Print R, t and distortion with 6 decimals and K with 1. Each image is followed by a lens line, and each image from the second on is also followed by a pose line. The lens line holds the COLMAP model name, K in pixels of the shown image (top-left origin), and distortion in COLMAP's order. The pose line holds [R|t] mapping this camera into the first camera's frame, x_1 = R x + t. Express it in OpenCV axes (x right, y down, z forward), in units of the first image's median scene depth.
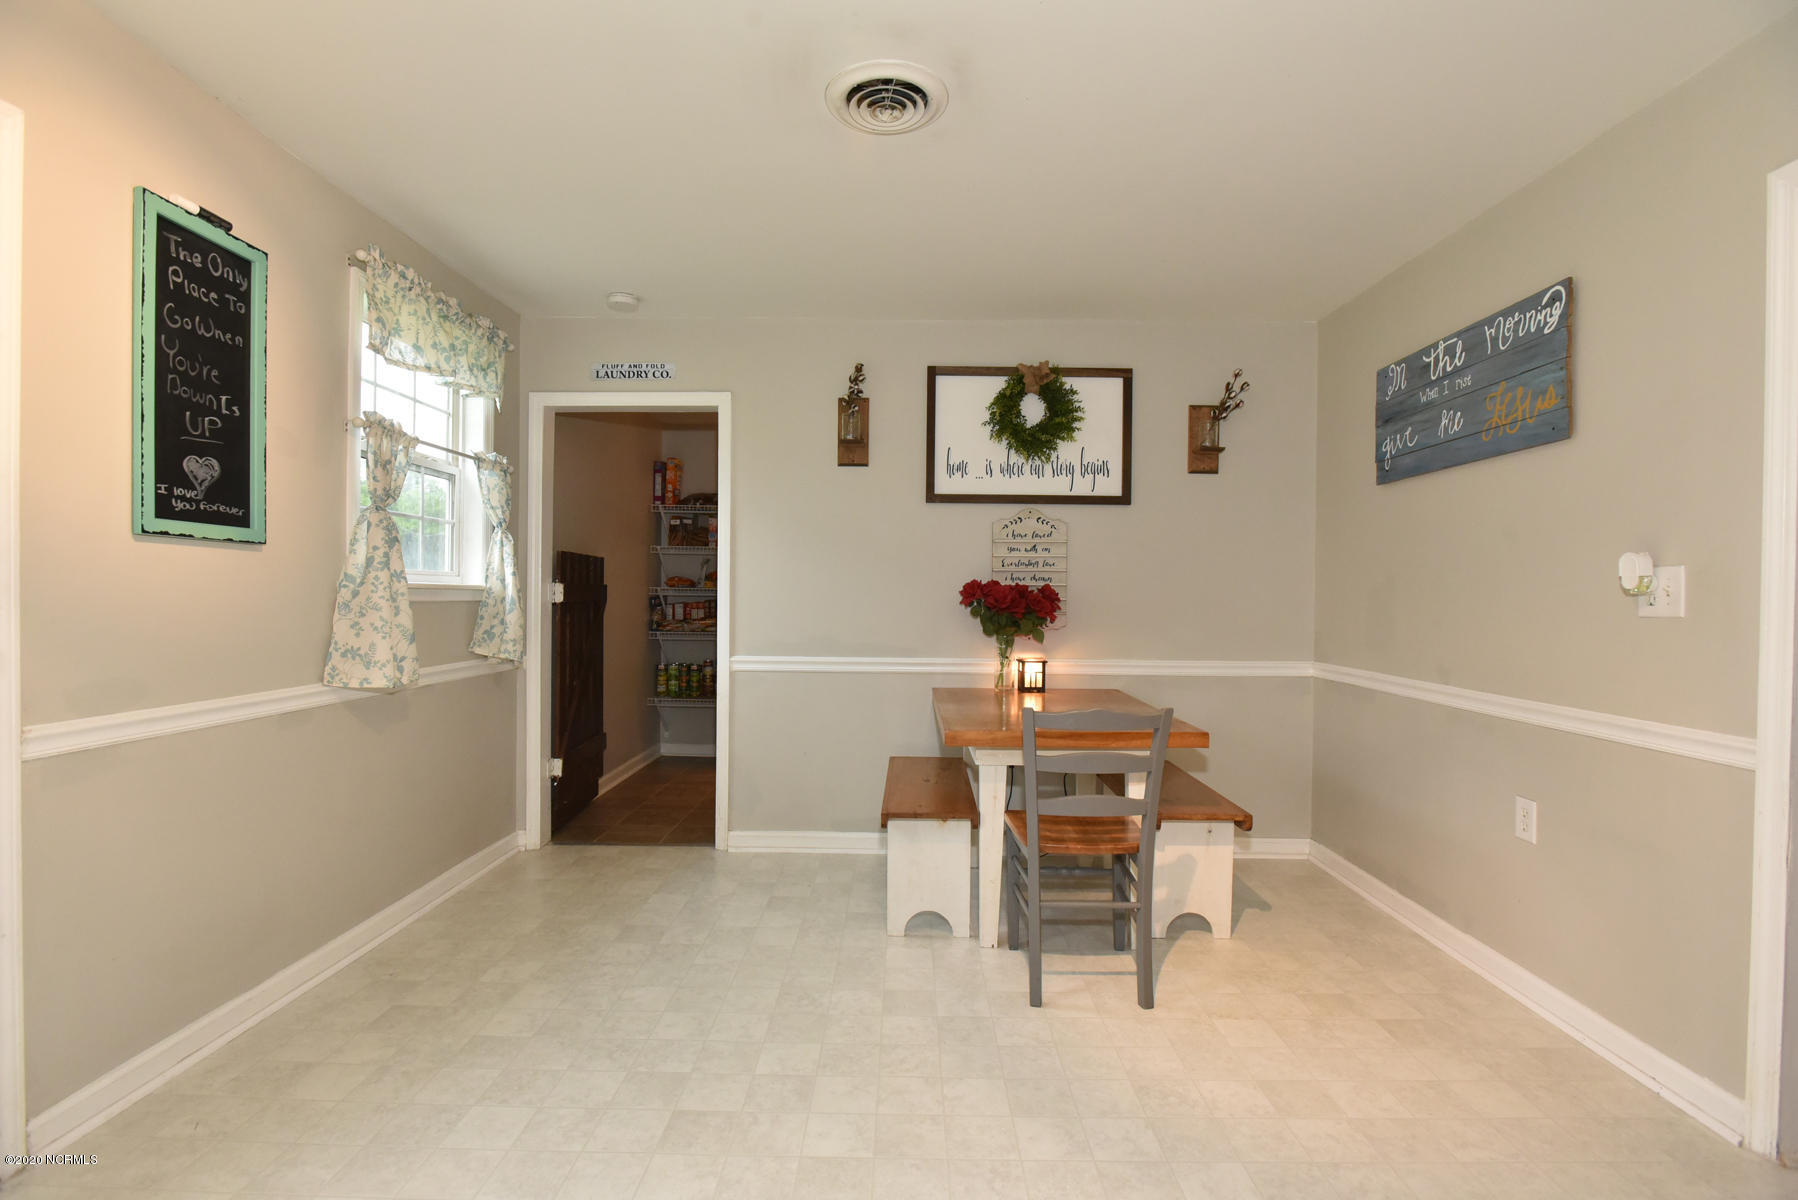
lens RADIAL K [[846.6, 0, 899.0], [0, 846.6, 600.0], [0, 0, 1]] dist [-0.017677, 0.000716]
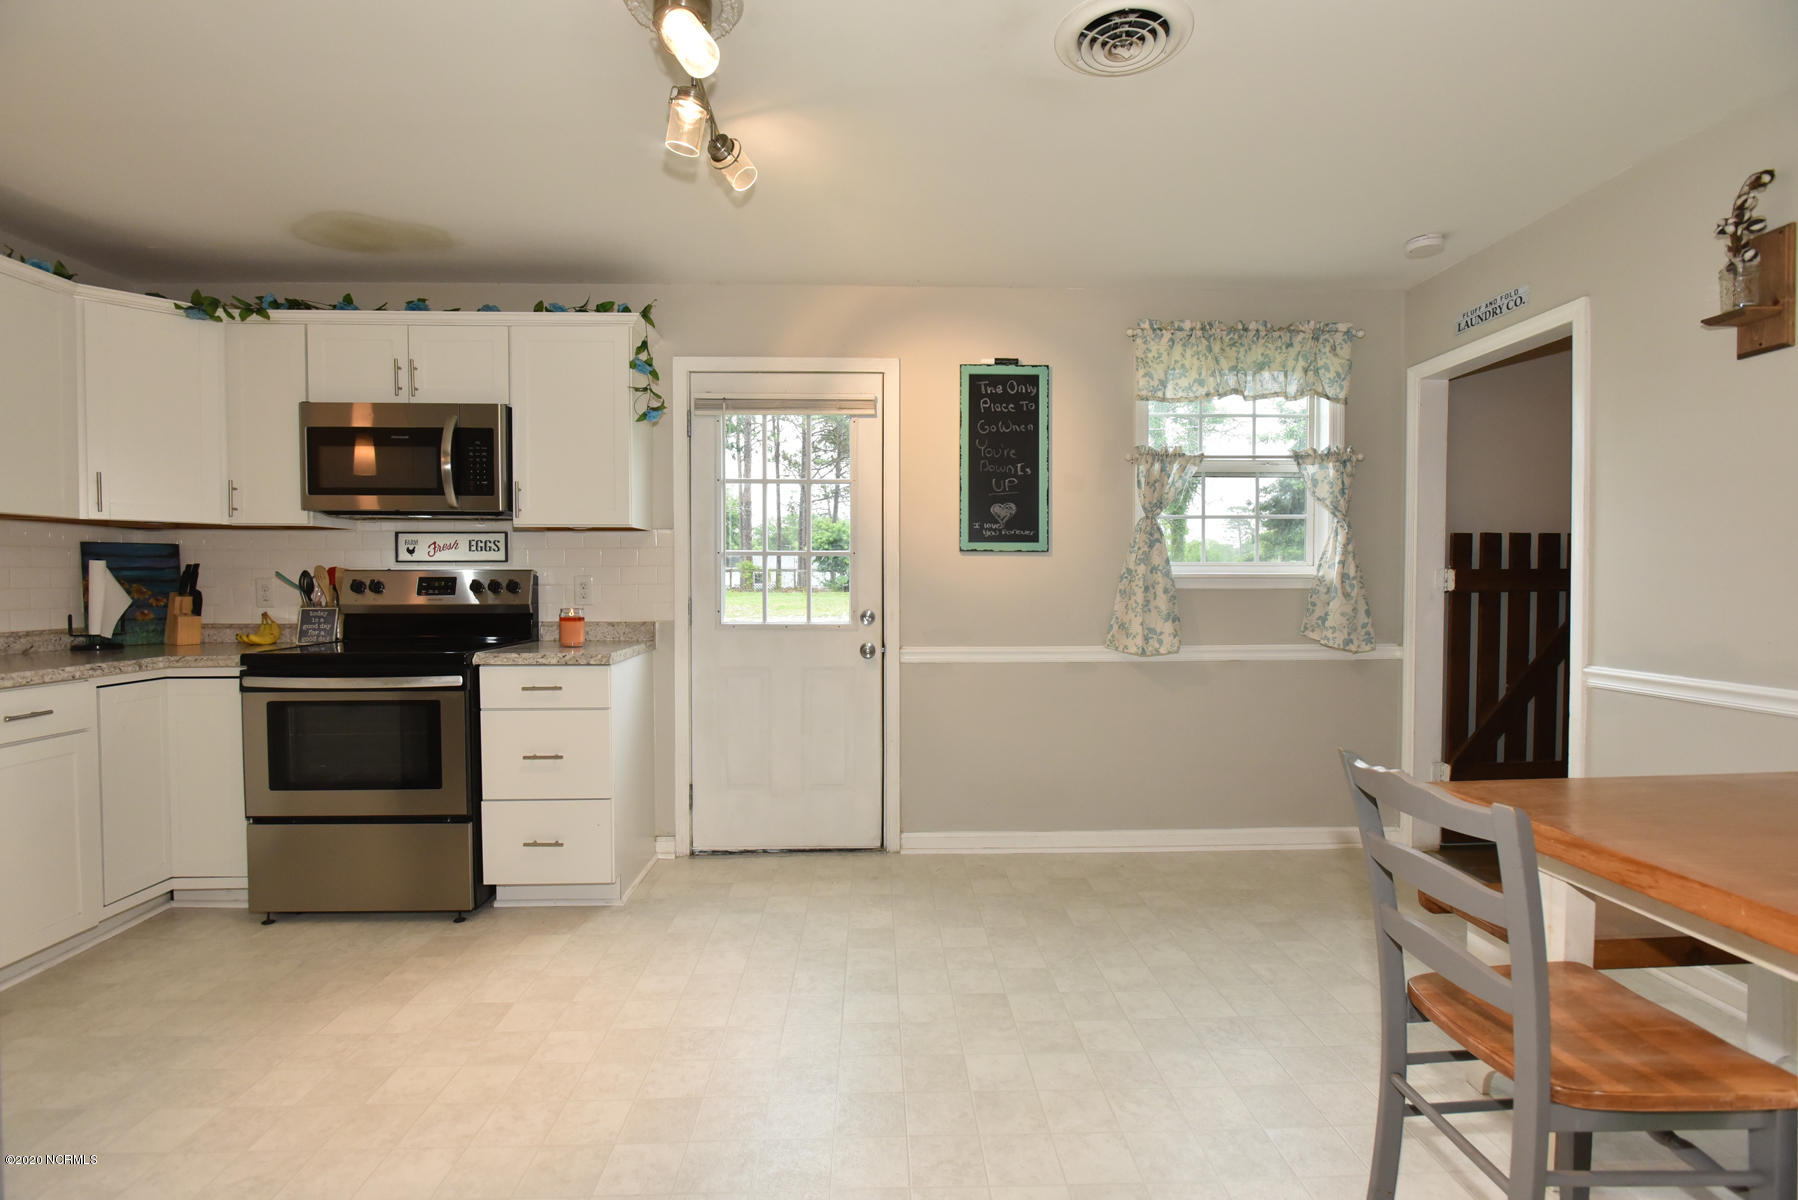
lens RADIAL K [[846.6, 0, 899.0], [0, 846.6, 600.0], [0, 0, 1]] dist [-0.017677, 0.000716]
pose [[0.041211, 0.011429, -0.999085, 0.833155], [-0.001835, 0.999934, 0.011364, 0.006218], [0.999149, 0.001365, 0.041229, 0.673860]]
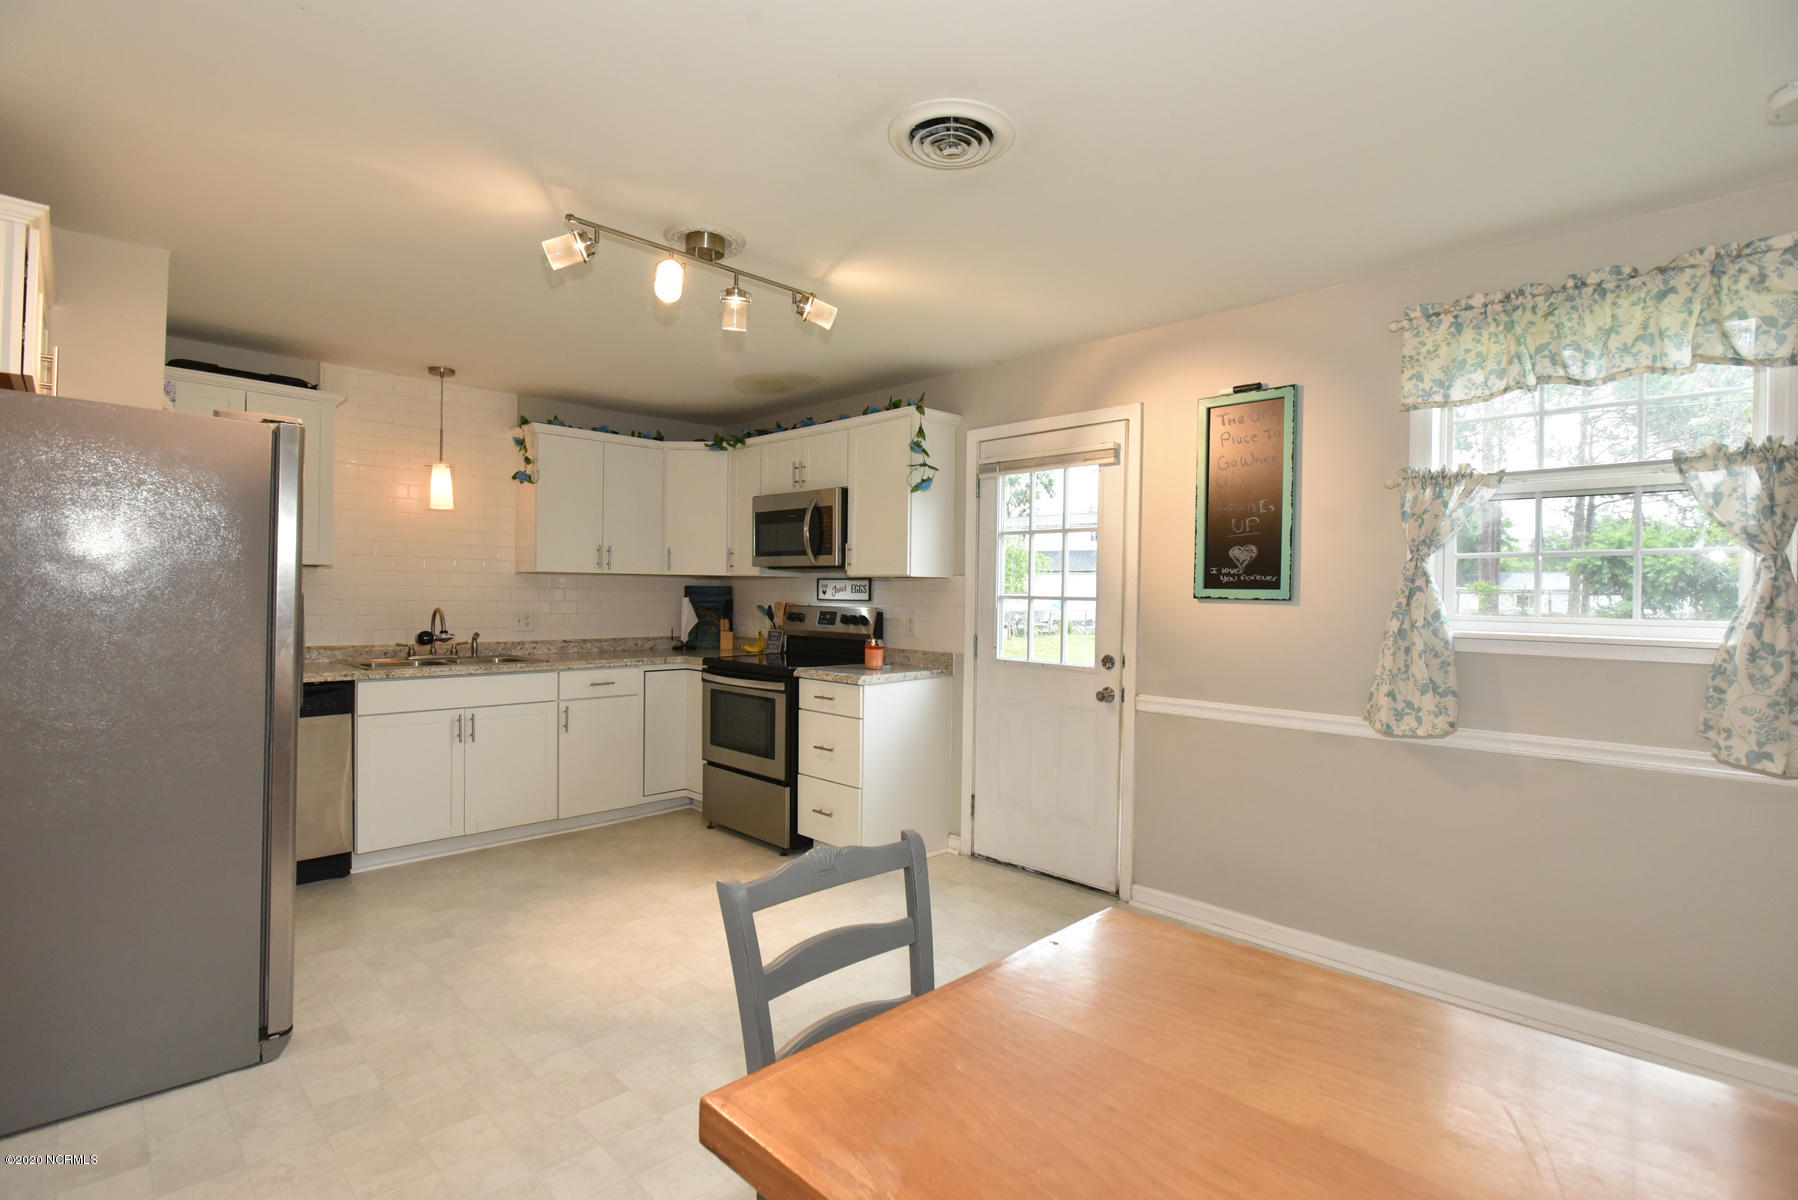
lens RADIAL K [[846.6, 0, 899.0], [0, 846.6, 600.0], [0, 0, 1]] dist [-0.017677, 0.000716]
pose [[-0.703685, -0.015977, -0.710332, 0.665048], [-0.025018, 0.999684, 0.002299, -0.056026], [0.710071, 0.019389, -0.703863, 1.545502]]
